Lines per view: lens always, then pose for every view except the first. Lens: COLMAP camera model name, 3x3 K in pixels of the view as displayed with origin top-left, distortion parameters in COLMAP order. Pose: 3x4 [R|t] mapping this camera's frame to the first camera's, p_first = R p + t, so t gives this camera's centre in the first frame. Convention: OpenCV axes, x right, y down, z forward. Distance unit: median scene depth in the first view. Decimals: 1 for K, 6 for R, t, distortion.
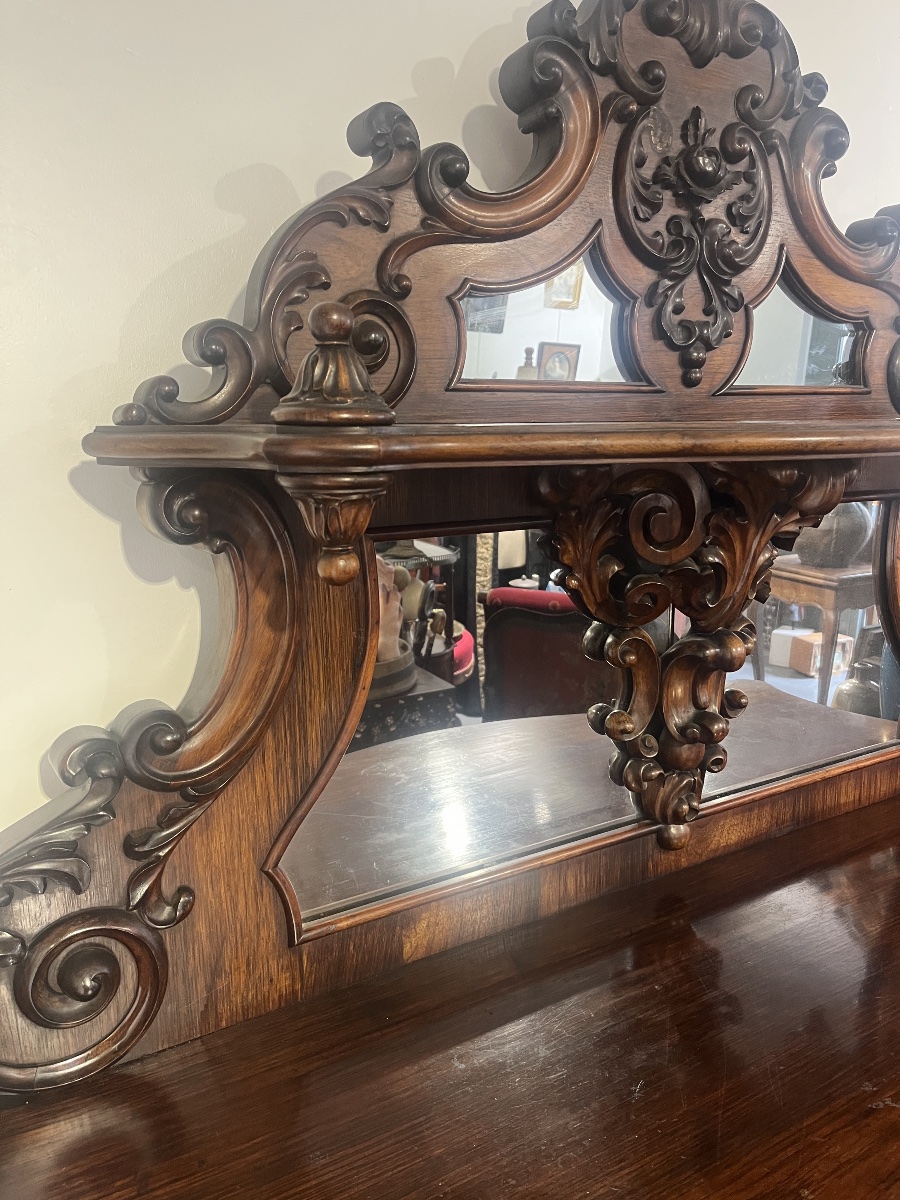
lens RADIAL K [[903.3, 0, 443.4], [0, 903.3, 589.8], [0, 0, 1]] dist [0.041498, -0.065655]
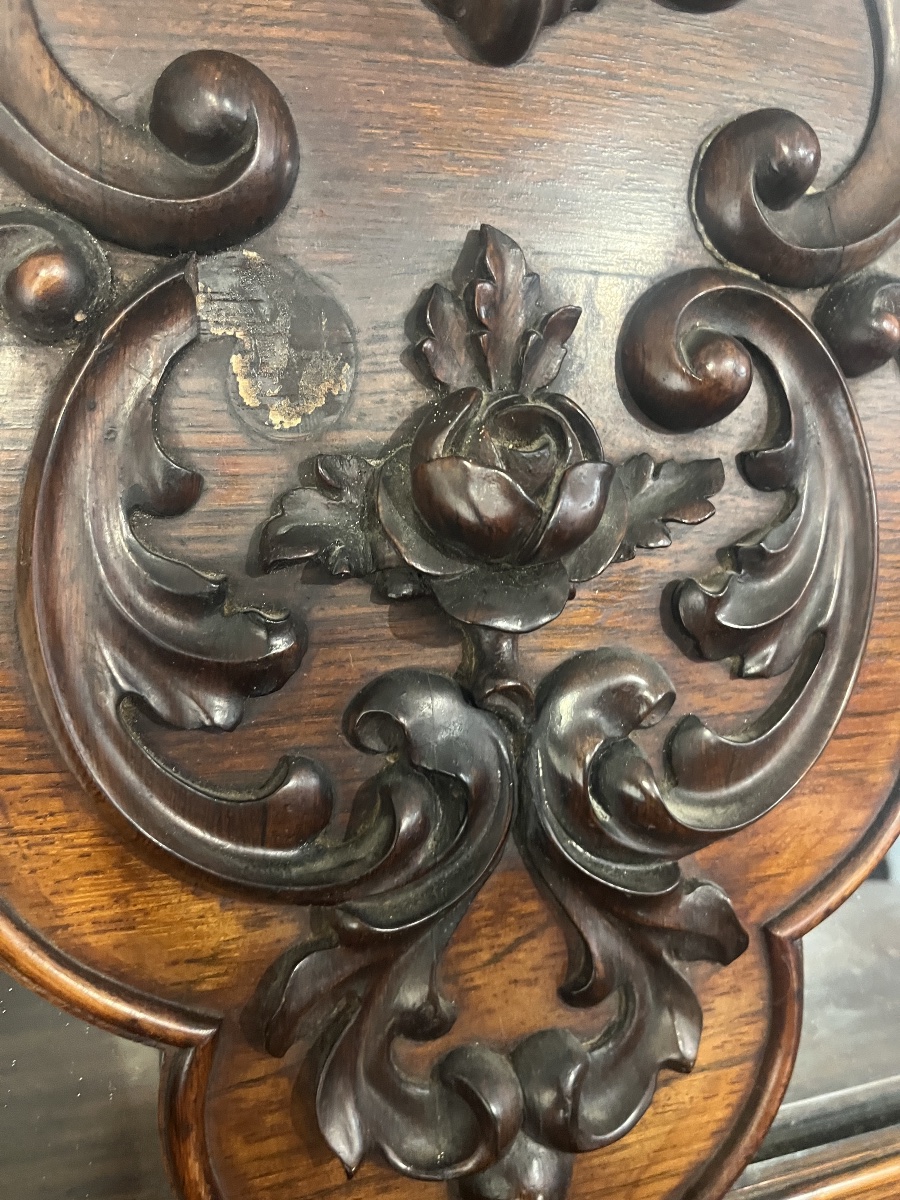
lens RADIAL K [[903.3, 0, 448.7], [0, 903.3, 594.0], [0, 0, 1]] dist [0.041498, -0.065655]
pose [[0.968078, 0.034952, -0.248201, 0.320169], [-0.045007, 0.998375, -0.034953, -0.414602], [0.246576, 0.045008, 0.968078, 0.750564]]
